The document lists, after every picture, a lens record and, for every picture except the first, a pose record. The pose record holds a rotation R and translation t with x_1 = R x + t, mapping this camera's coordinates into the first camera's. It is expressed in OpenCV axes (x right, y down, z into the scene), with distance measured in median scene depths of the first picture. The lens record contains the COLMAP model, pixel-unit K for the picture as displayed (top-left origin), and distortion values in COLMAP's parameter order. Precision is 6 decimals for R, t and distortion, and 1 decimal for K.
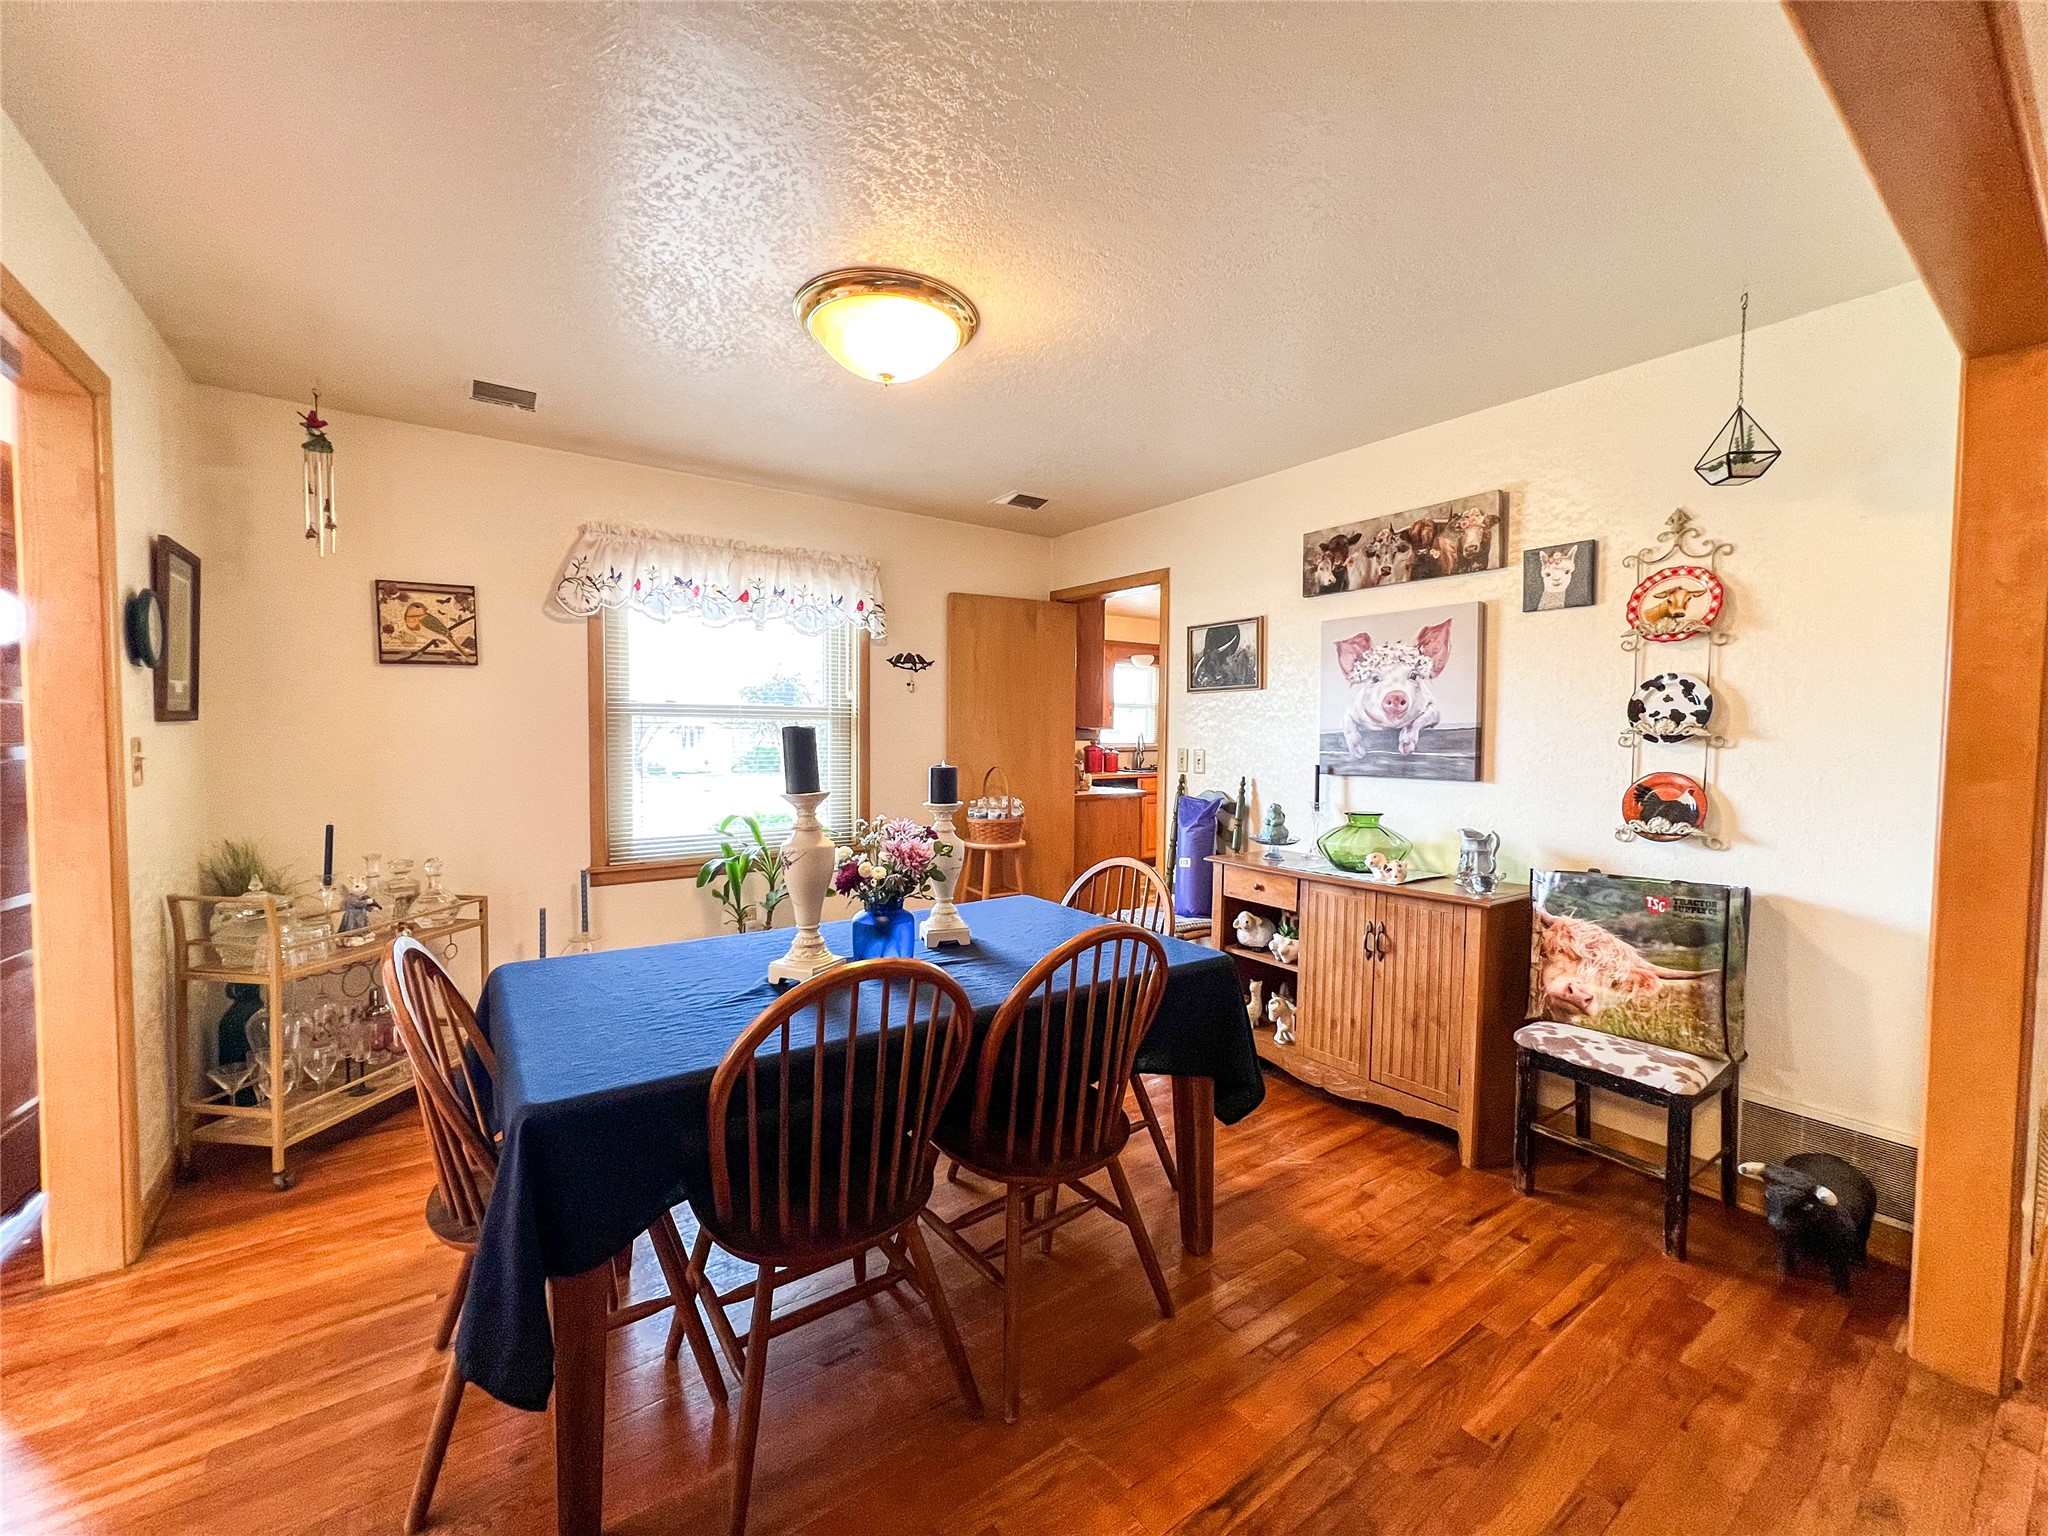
lens RADIAL K [[817.6, 0, 1024.0], [0, 817.6, 768.0], [0, 0, 1]] dist [-0.009144, 0.000241]
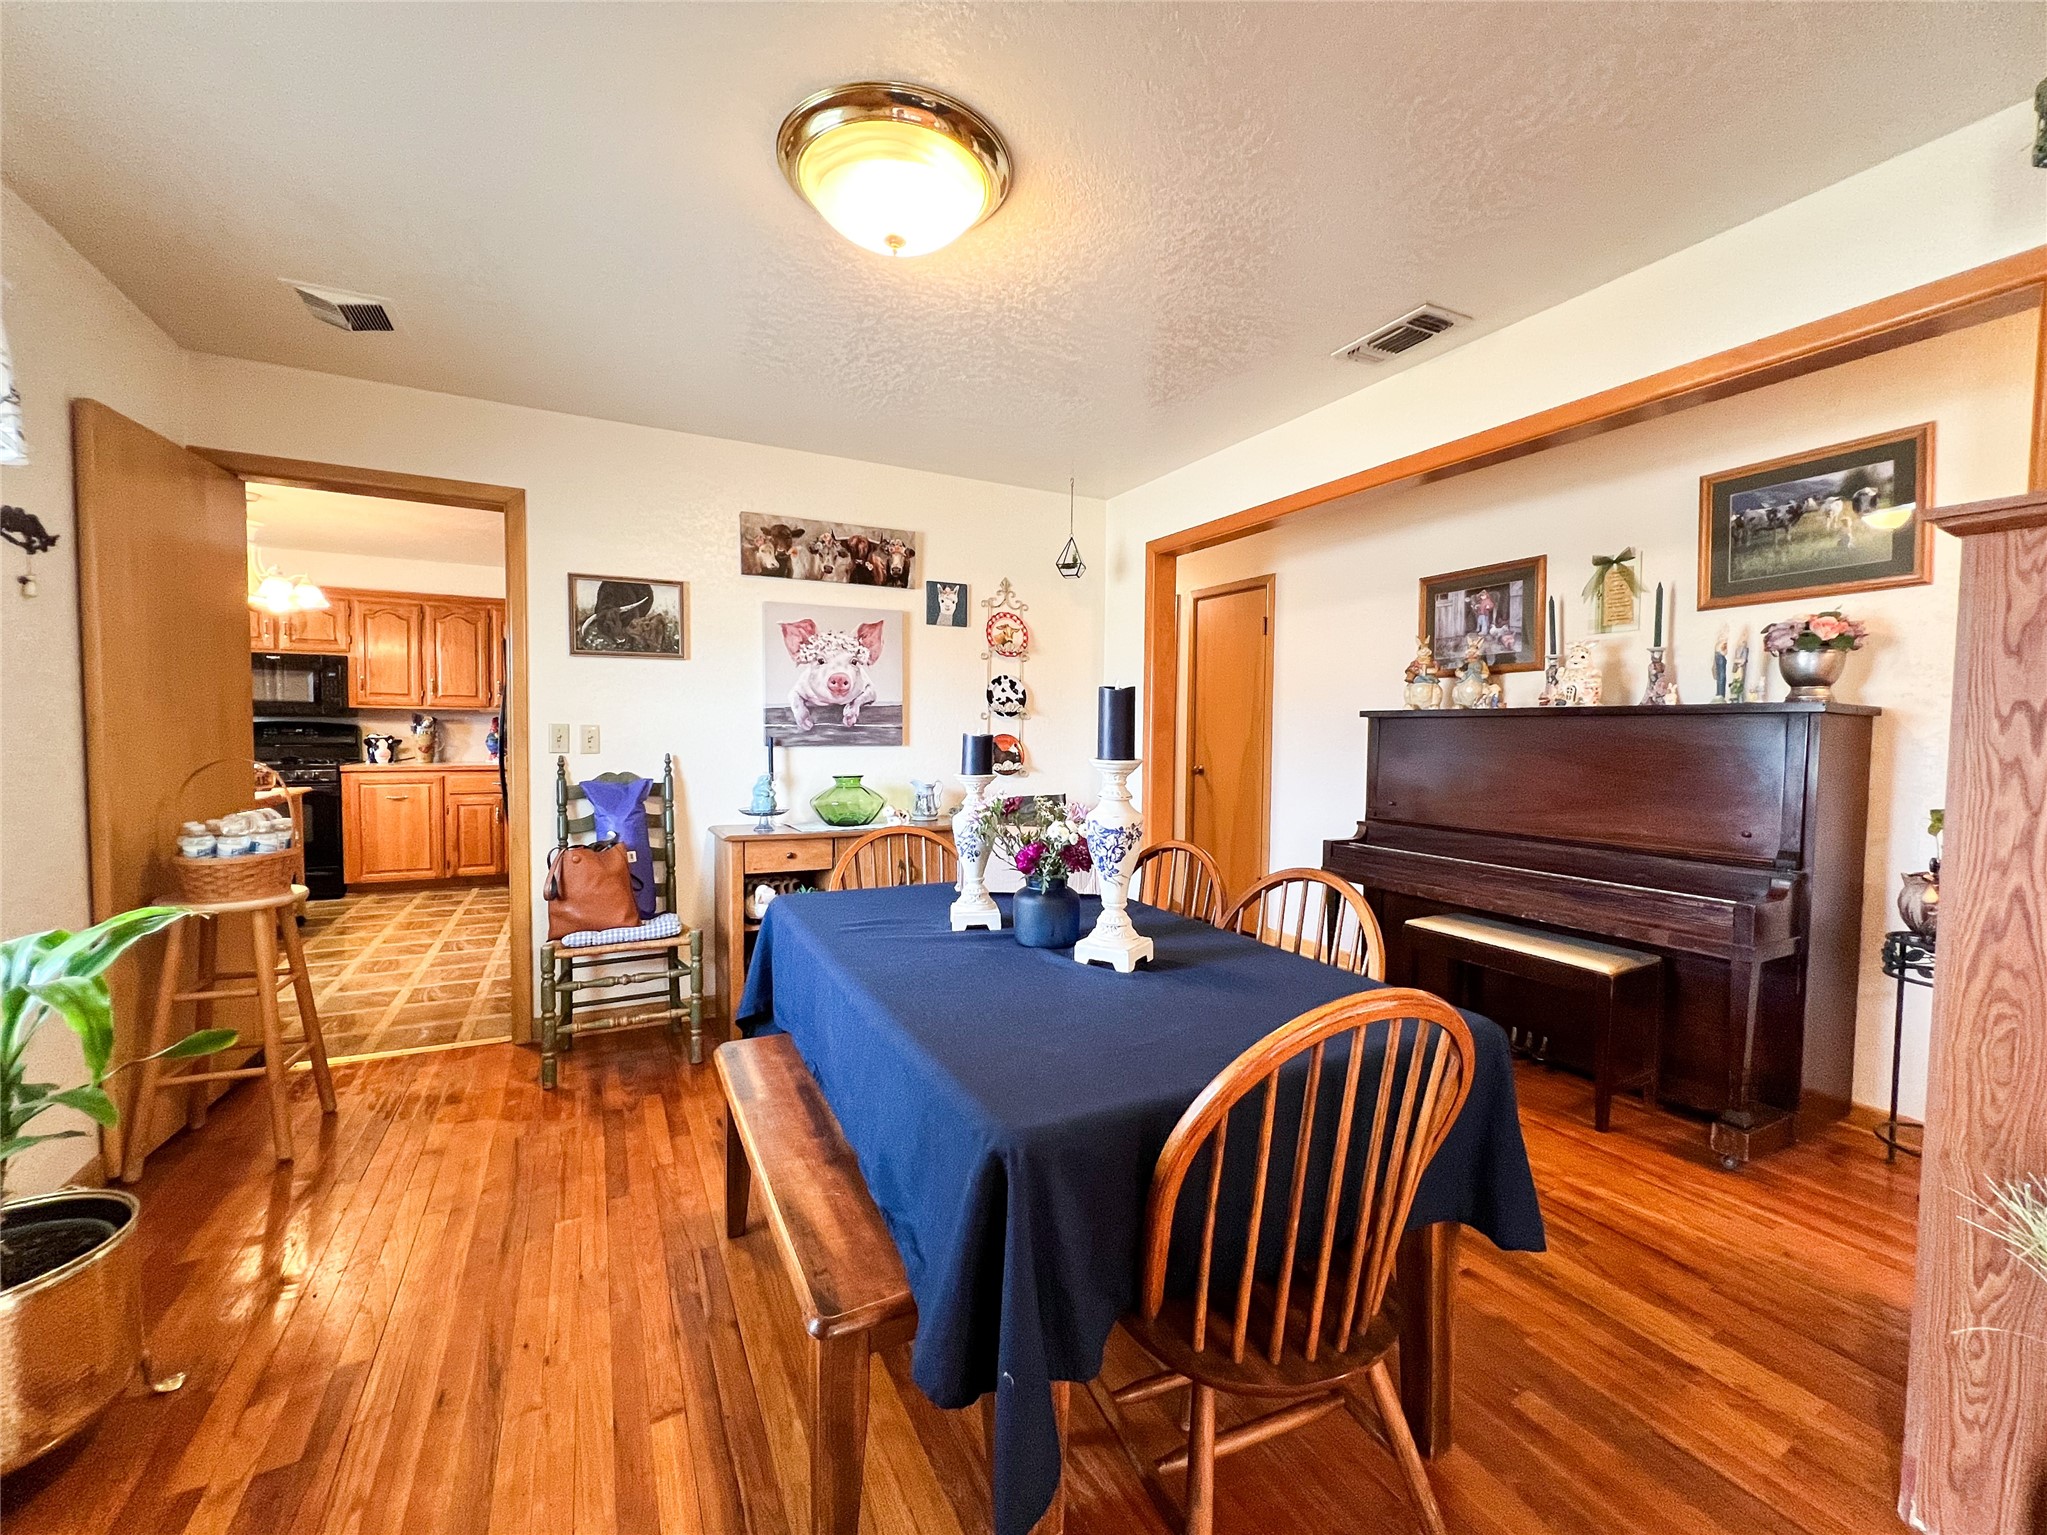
lens RADIAL K [[827.0, 0, 1017.5], [0, 827.0, 764.8], [0, 0, 1]] dist [-0.000167, 0.000079]
pose [[0.147002, -0.049438, 0.987900, -0.704345], [0.035370, 0.998374, 0.044699, -0.005486], [-0.988504, 0.028371, 0.148511, 0.565781]]
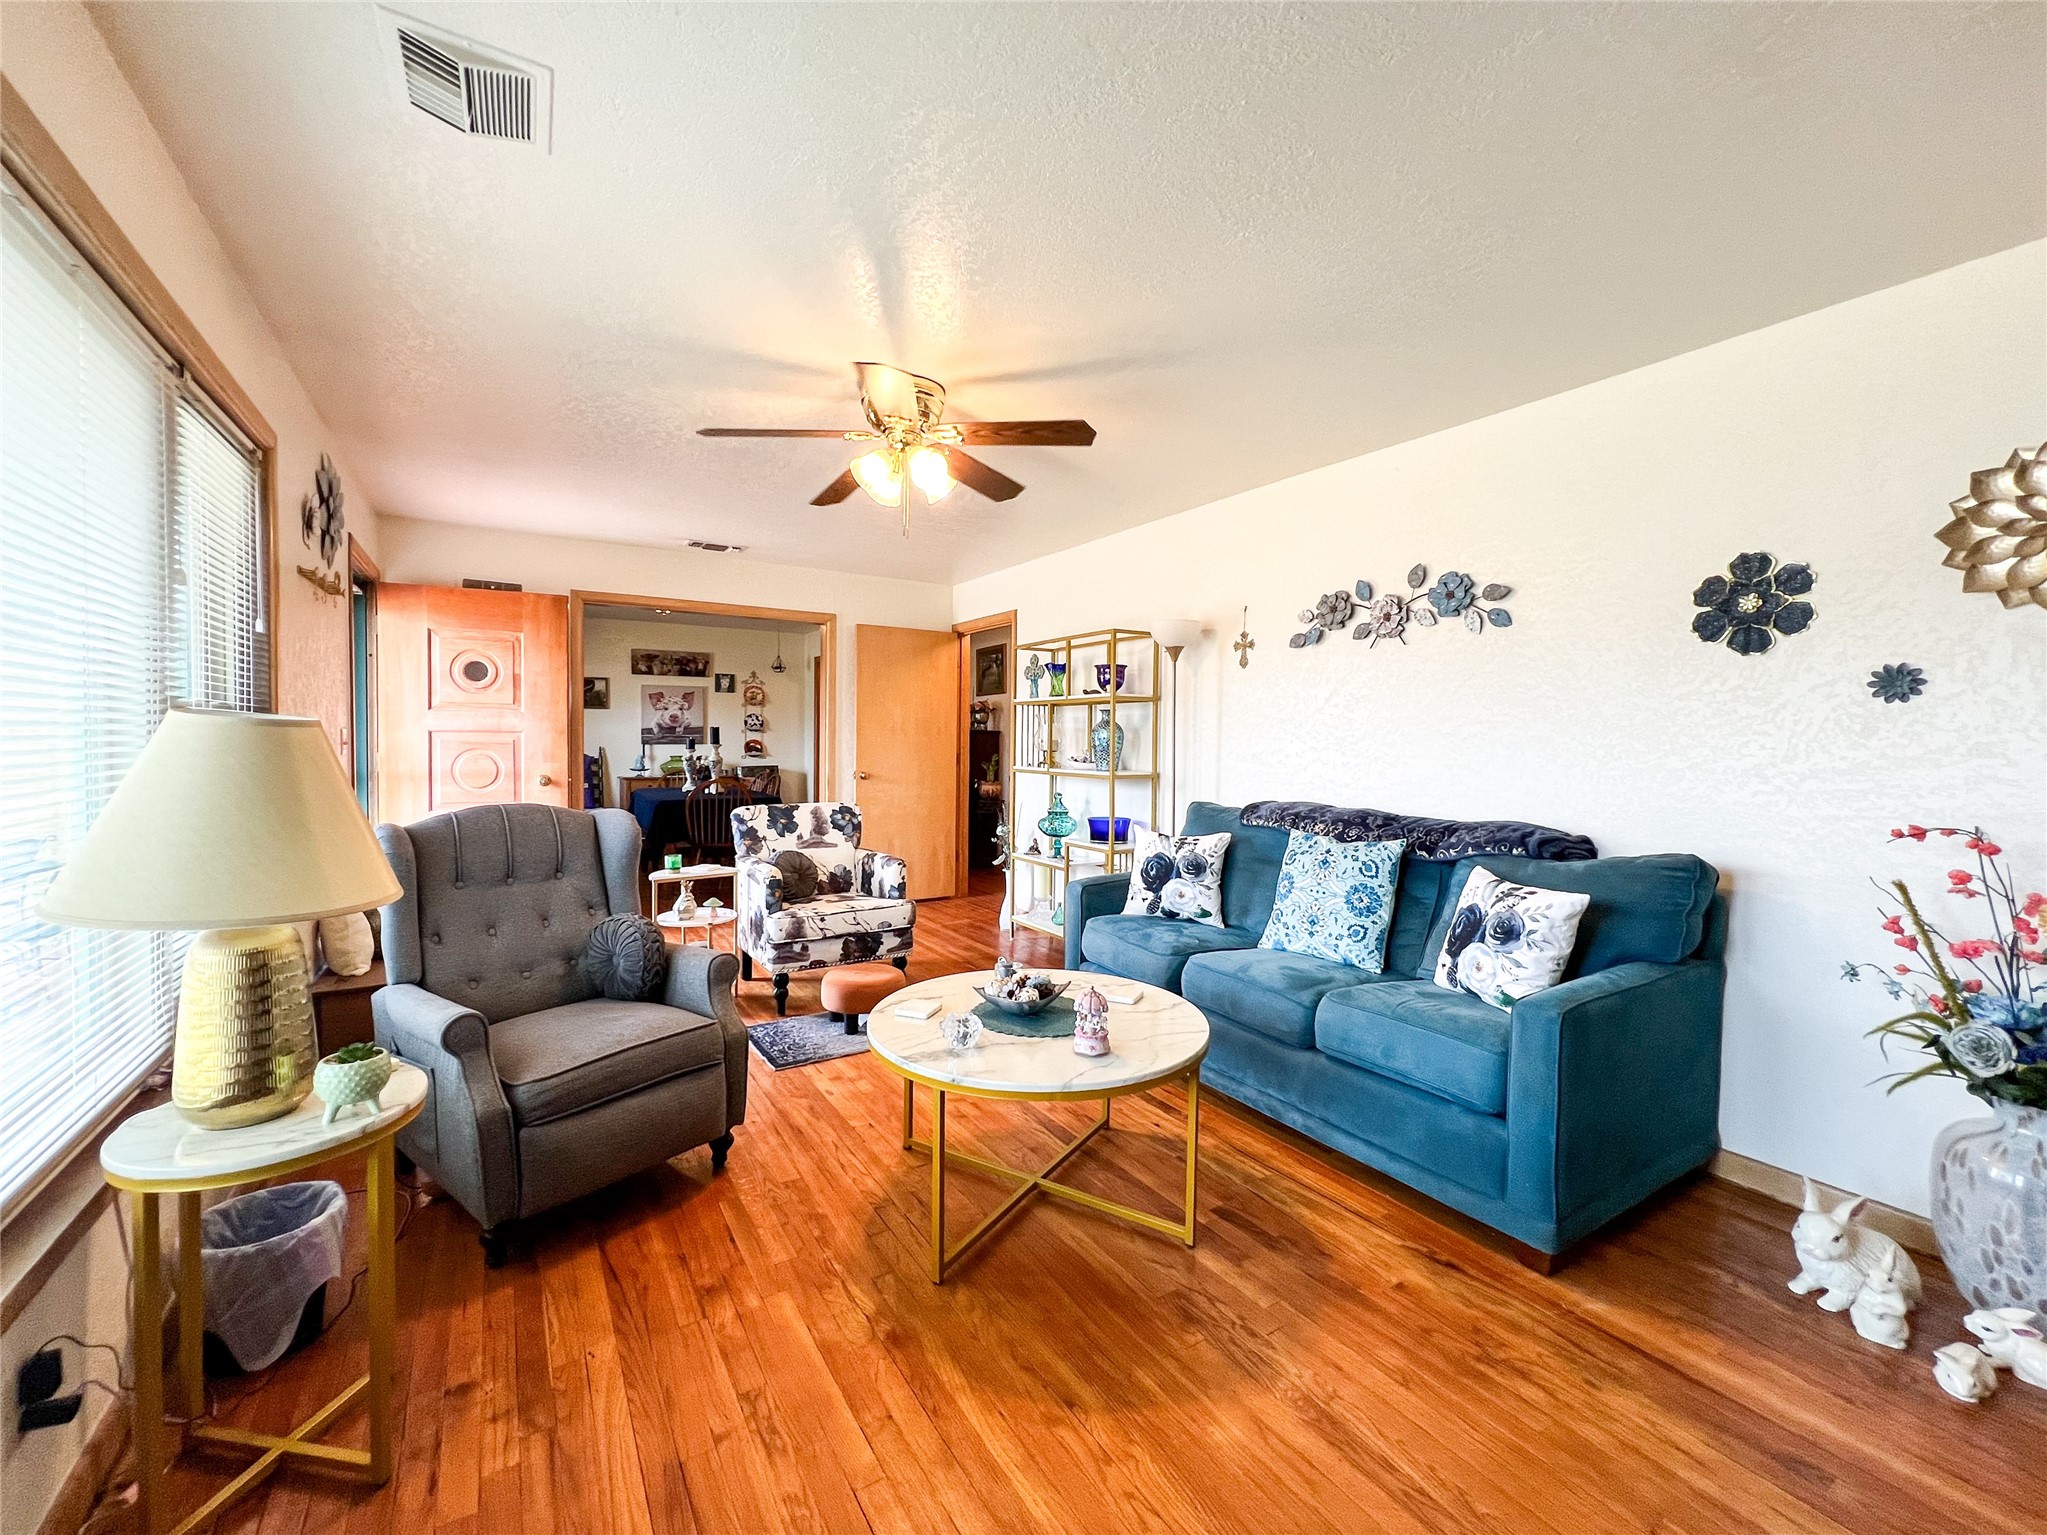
lens RADIAL K [[827.0, 0, 1017.5], [0, 827.0, 764.8], [0, 0, 1]] dist [-0.000167, 0.000079]
pose [[0.063069, -0.038028, 0.997284, -2.357349], [0.032411, 0.998825, 0.036037, 0.019357], [-0.997483, 0.030050, 0.064228, -0.378030]]
